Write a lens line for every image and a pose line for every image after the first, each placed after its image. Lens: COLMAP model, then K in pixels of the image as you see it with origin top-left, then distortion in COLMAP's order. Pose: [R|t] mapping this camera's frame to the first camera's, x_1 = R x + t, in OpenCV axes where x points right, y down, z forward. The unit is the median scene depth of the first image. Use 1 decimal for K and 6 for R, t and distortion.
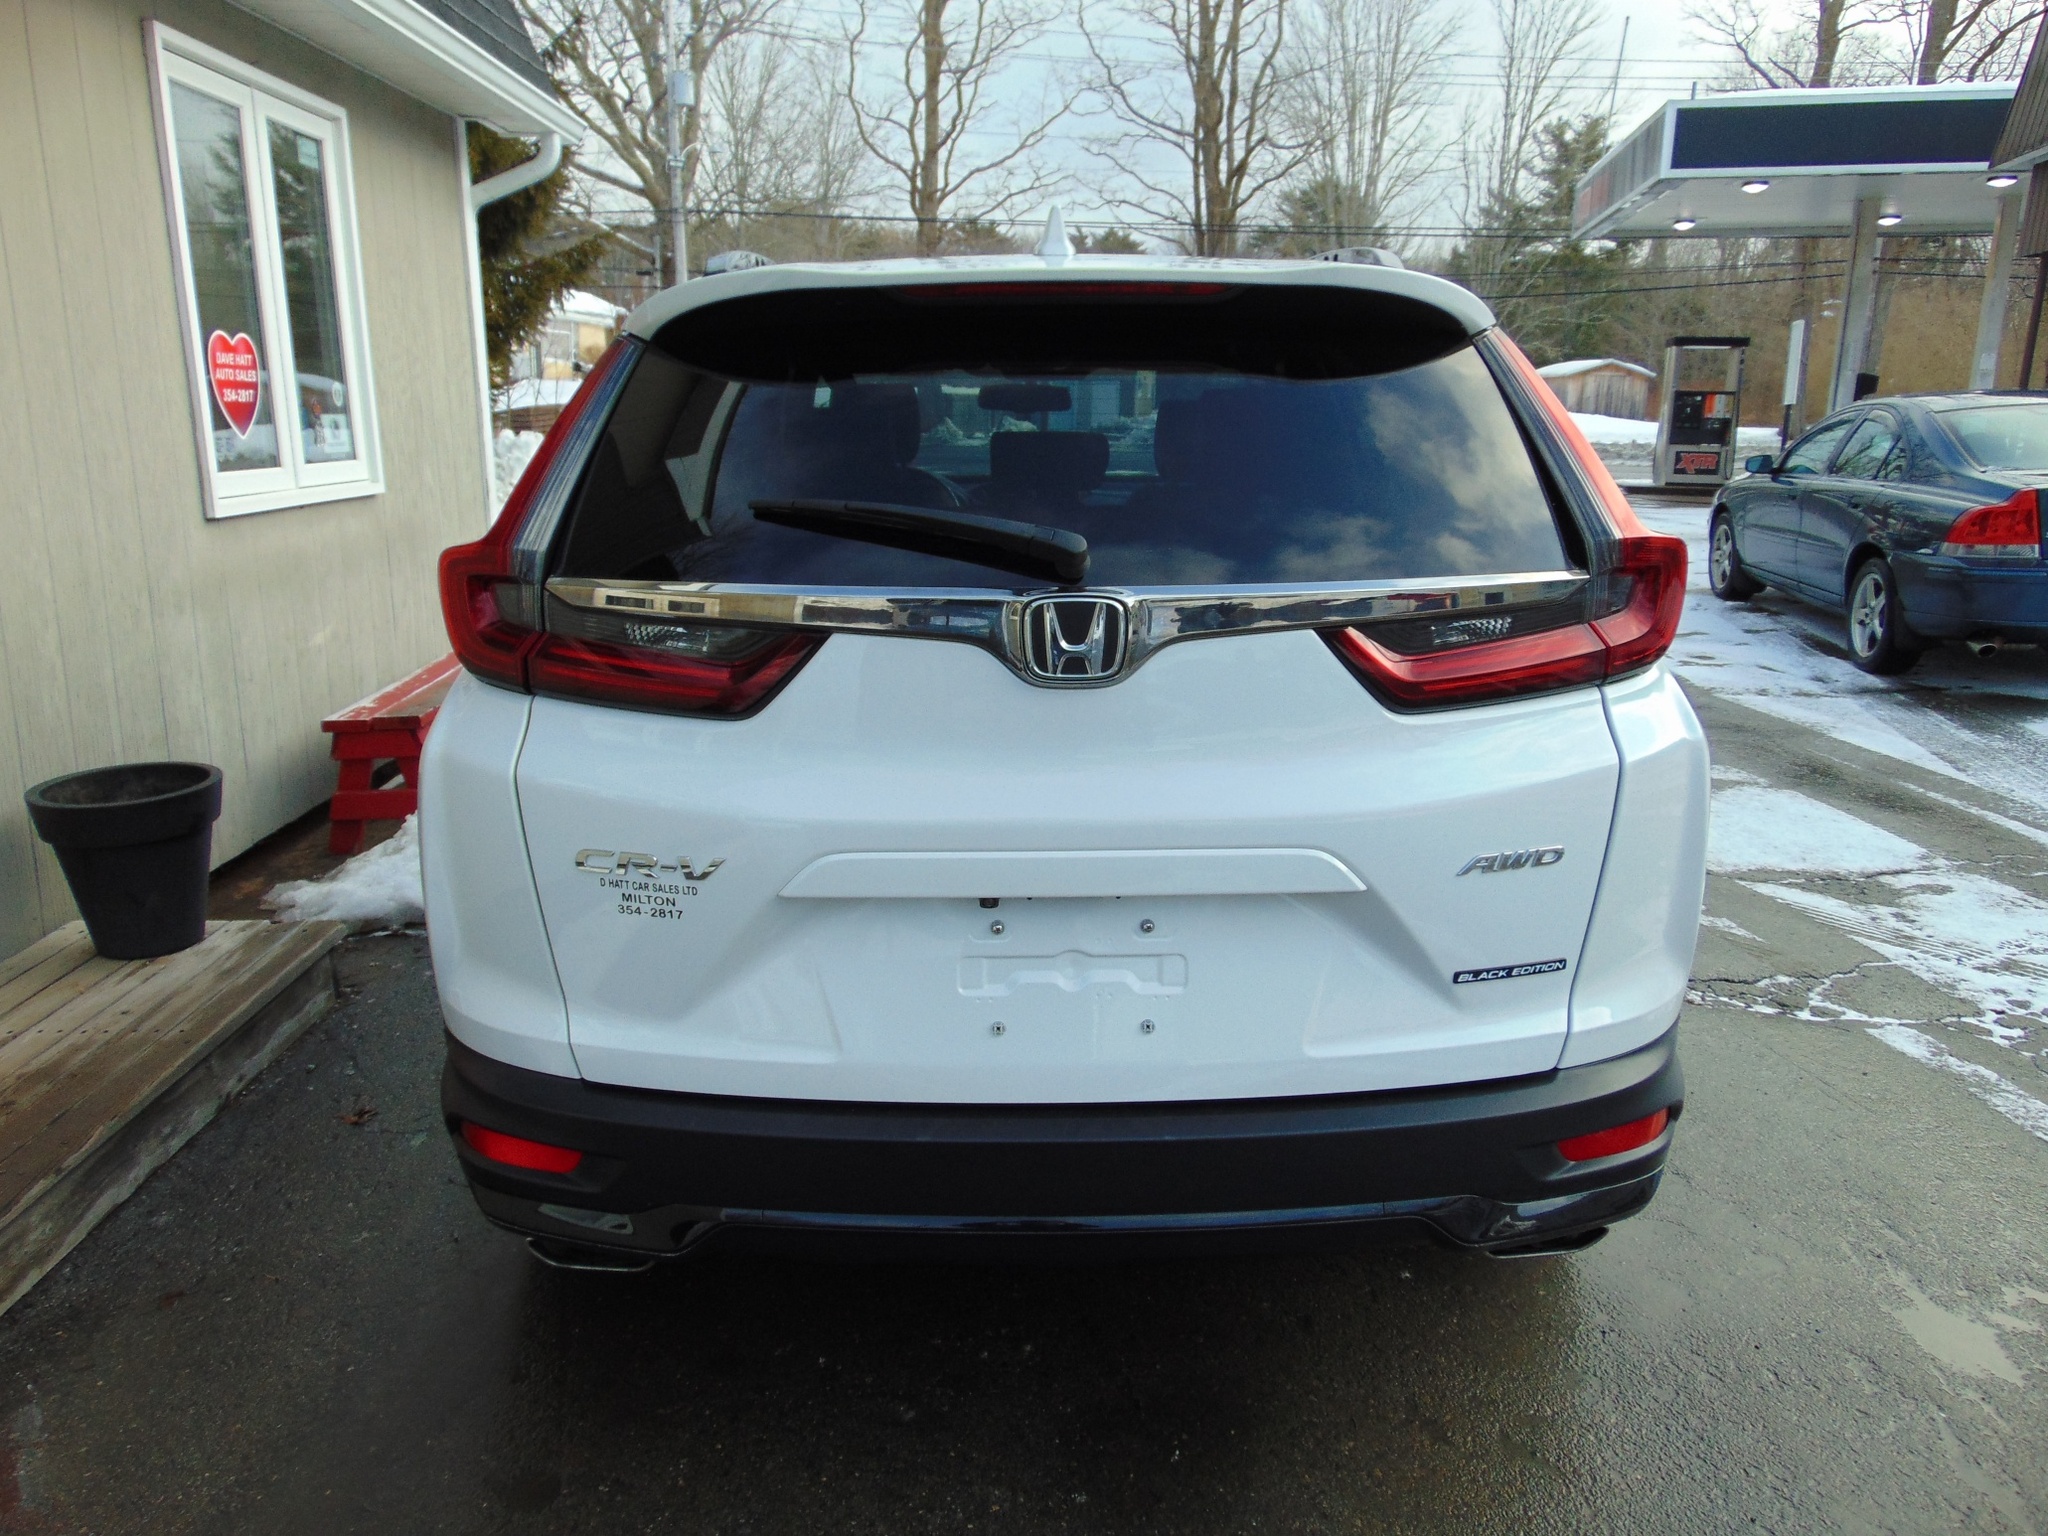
lens RADIAL K [[1538.3, 0, 1026.3], [0, 1538.3, 774.2], [0, 0, 1]] dist [-0.032125, 0.100207]
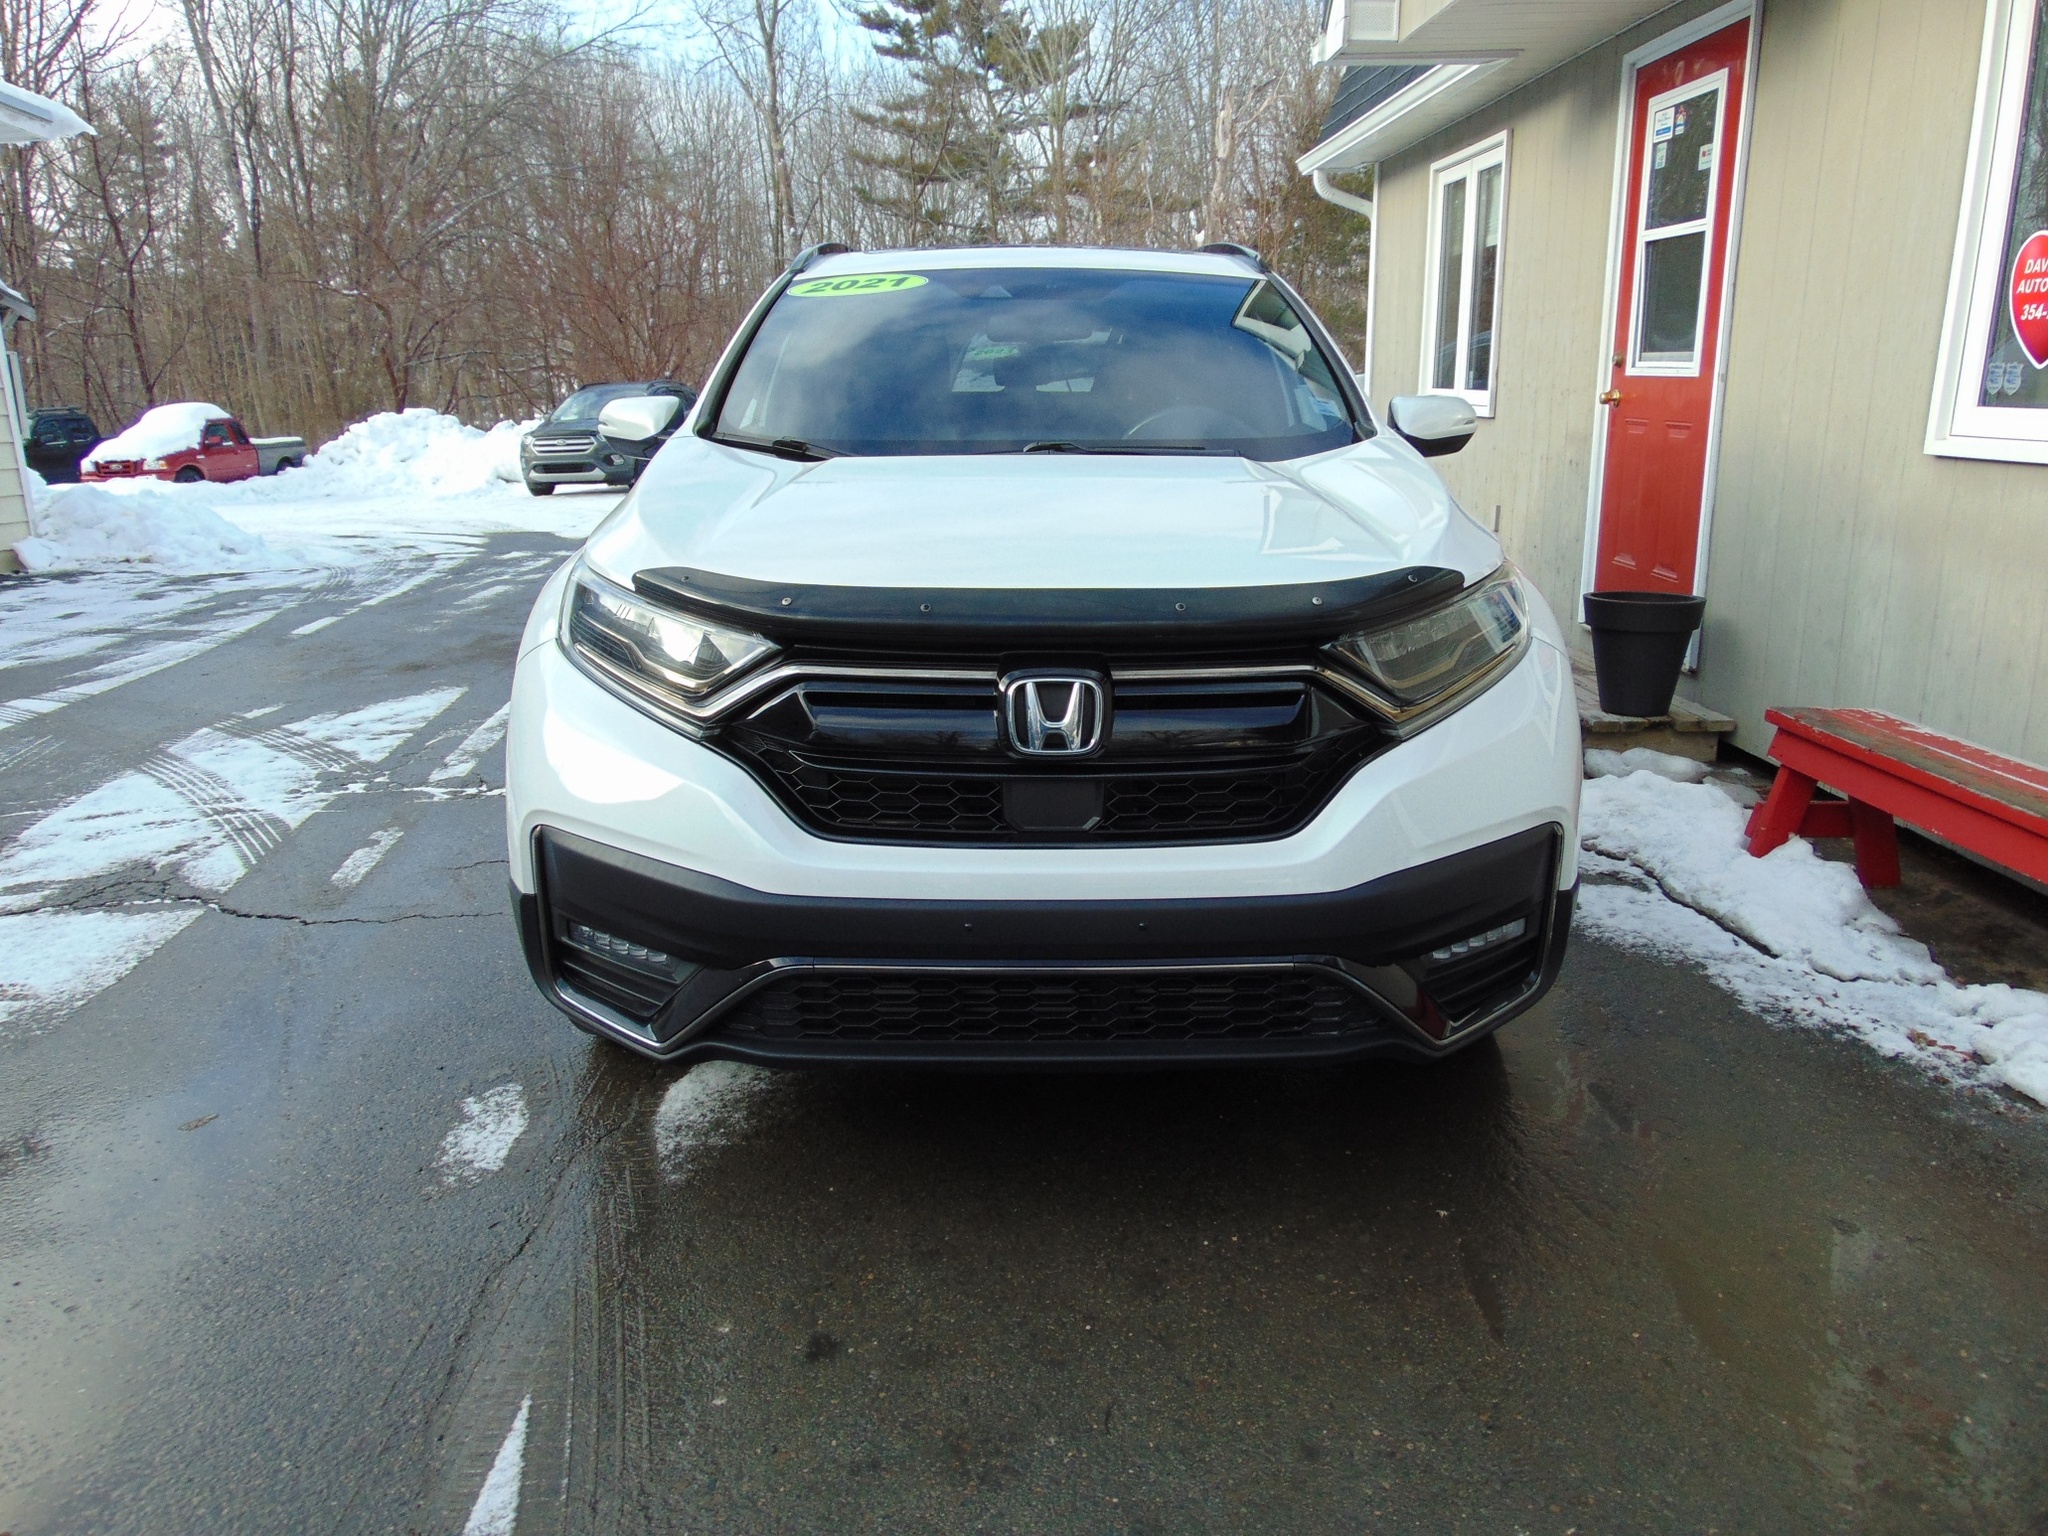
lens RADIAL K [[1538.3, 0, 1026.3], [0, 1538.3, 774.2], [0, 0, 1]] dist [-0.032125, 0.100207]
pose [[-0.999983, 0.005864, 0.000324, 0.005886], [0.005311, 0.879320, 0.476201, -0.413998], [0.002507, 0.476194, -0.879336, 1.787378]]
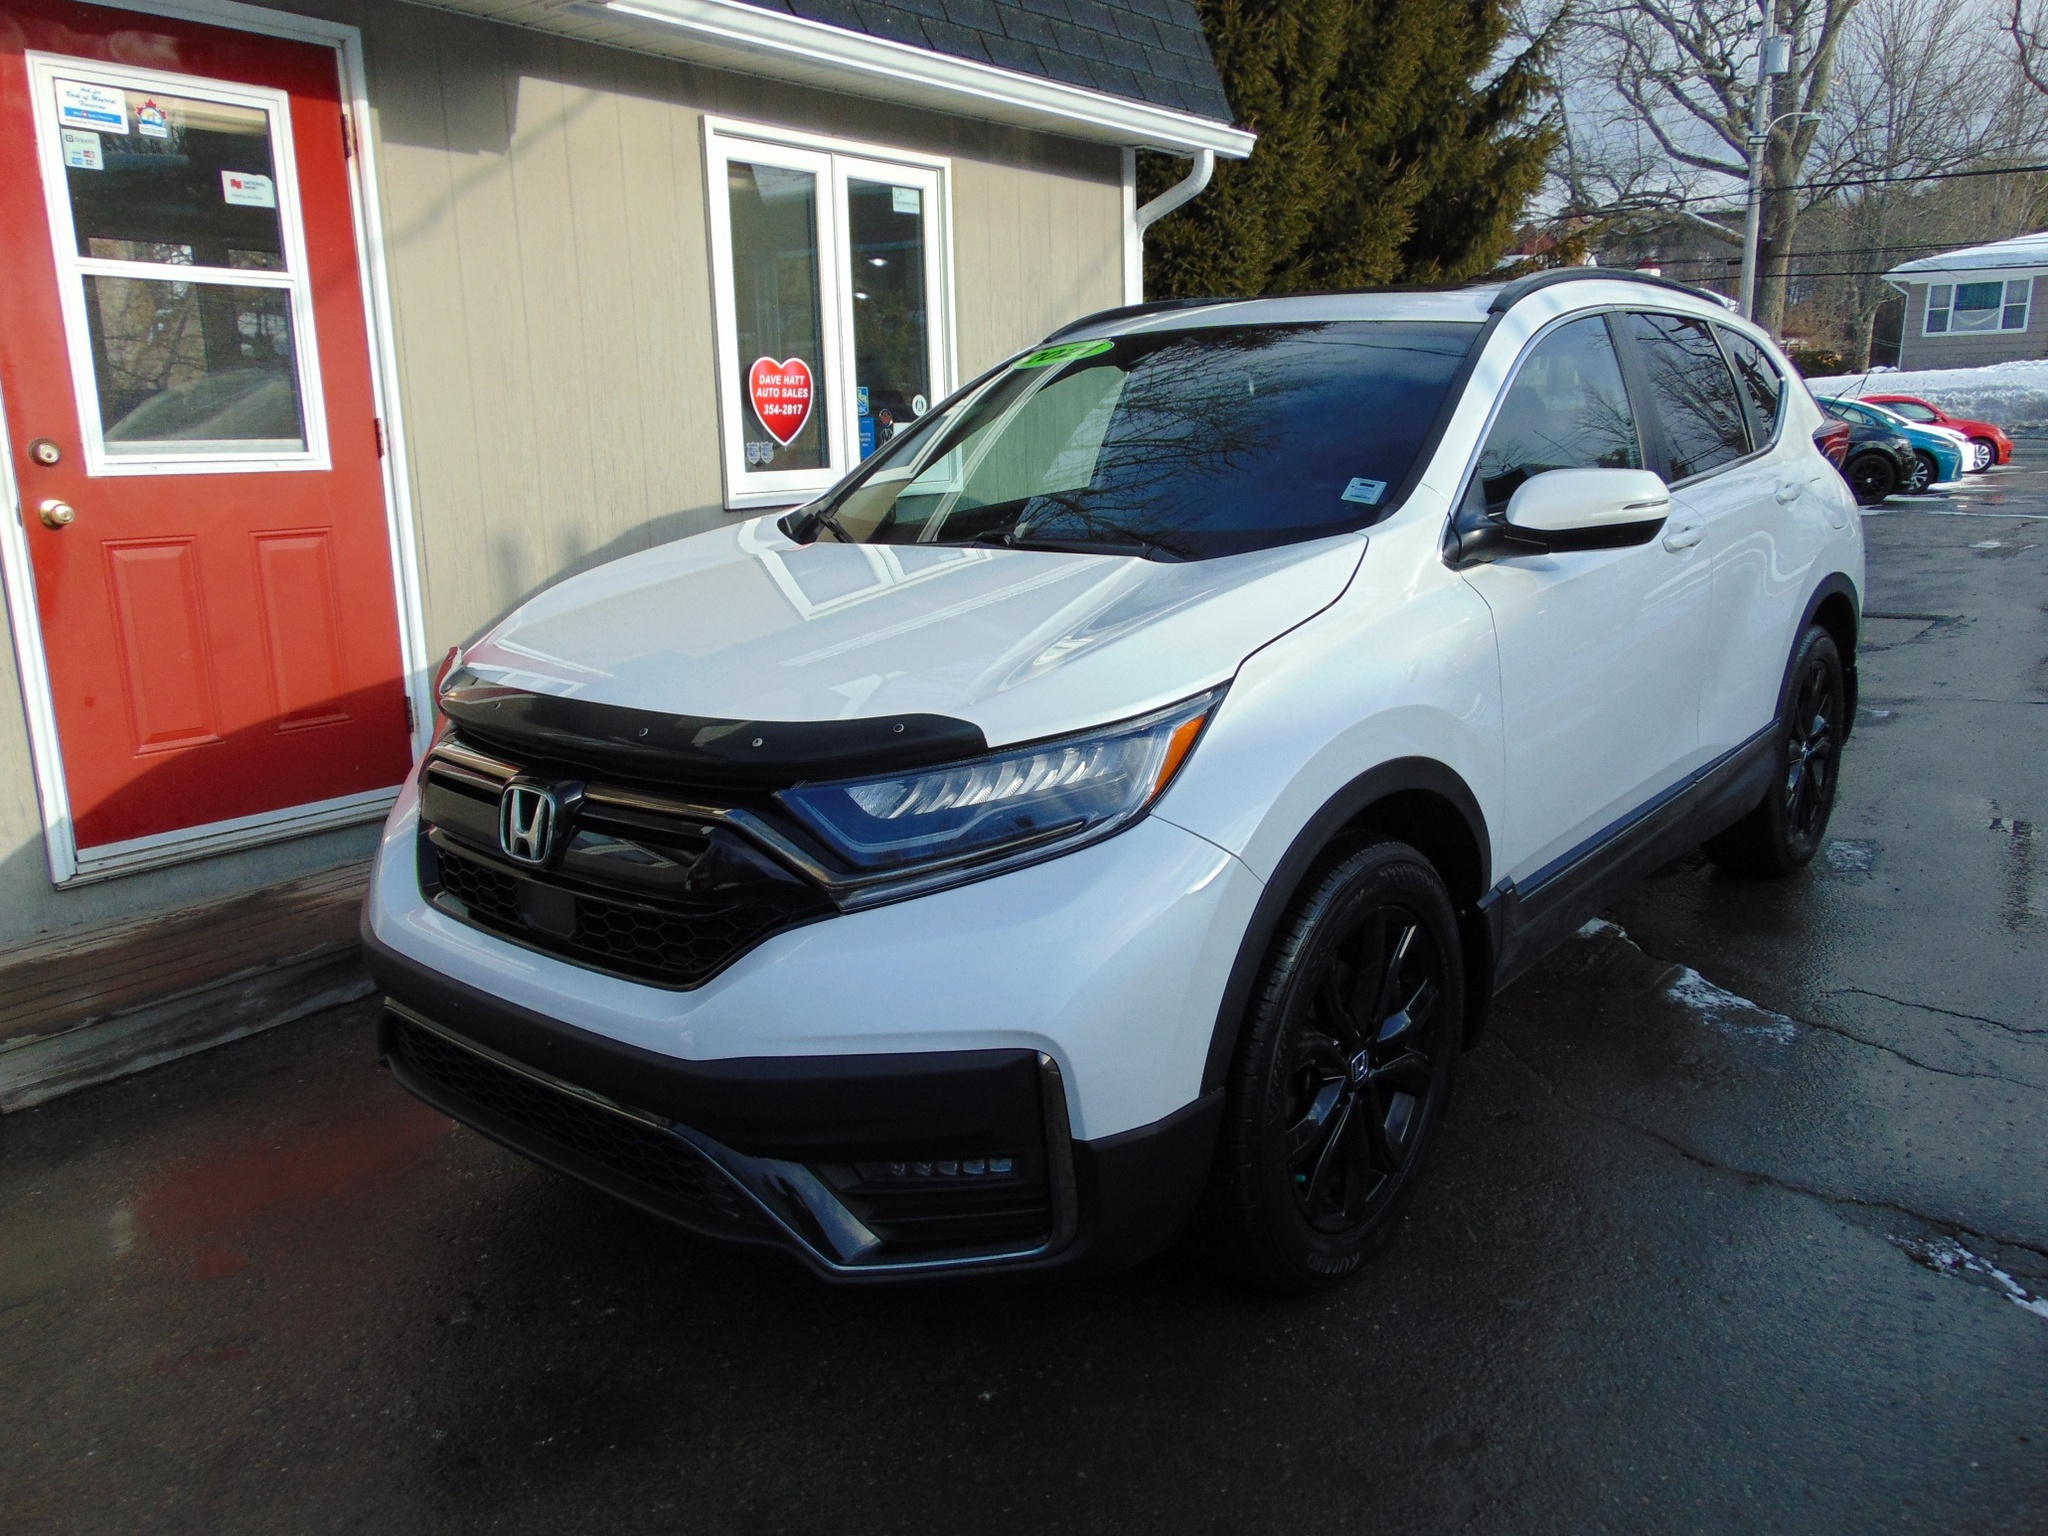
lens RADIAL K [[1559.3, 0, 1024.0], [0, 1559.3, 768.0], [0, 0, 1]] dist [-0.008545, 0.039301]
pose [[0.775168, 0.116941, -0.620838, 0.429624], [-0.123666, 0.991795, 0.032407, -0.029055], [0.619534, 0.051656, 0.783269, 0.169161]]
